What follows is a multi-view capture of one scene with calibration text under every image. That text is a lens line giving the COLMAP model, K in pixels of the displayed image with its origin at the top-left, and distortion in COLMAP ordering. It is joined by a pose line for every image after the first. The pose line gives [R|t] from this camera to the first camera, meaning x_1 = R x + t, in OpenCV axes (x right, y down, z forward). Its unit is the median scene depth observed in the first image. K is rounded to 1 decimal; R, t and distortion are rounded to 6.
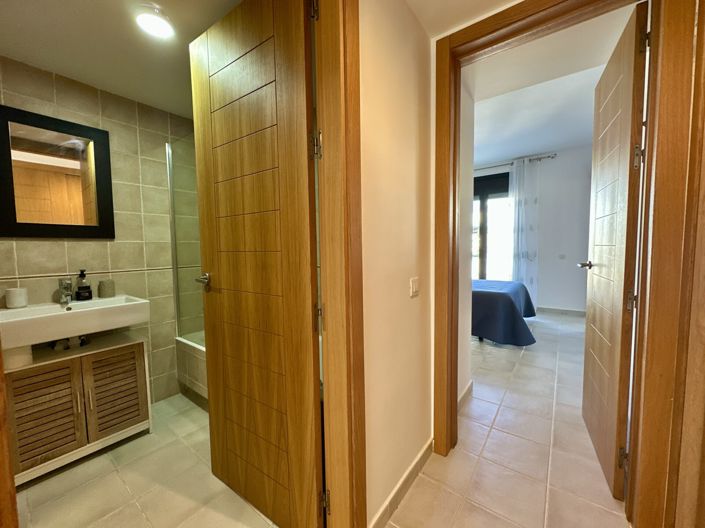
lens RADIAL K [[281.0, 0, 351.0], [0, 281.0, 267.1], [0, 0, 1]] dist [-0.003277, 0.000448]
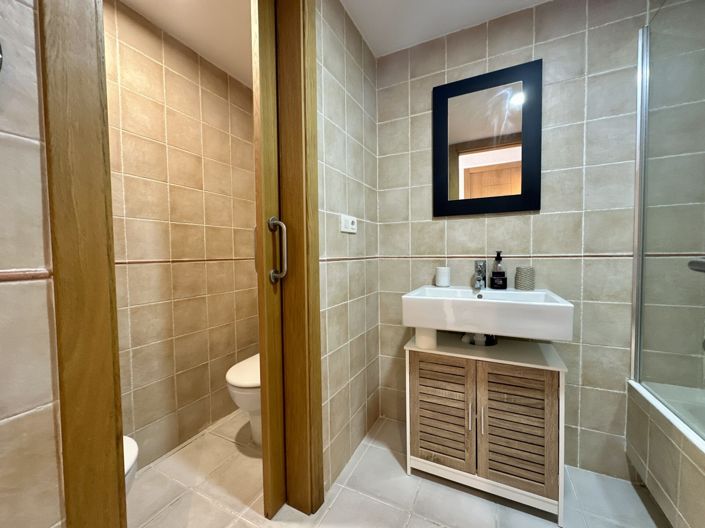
lens RADIAL K [[281.0, 0, 354.9], [0, 281.0, 263.0], [0, 0, 1]] dist [-0.003277, 0.000448]
pose [[0.185278, 0.048102, -0.981508, -0.245844], [-0.056197, 0.997685, 0.038286, 0.036247], [0.981078, 0.048064, 0.187552, 0.452459]]
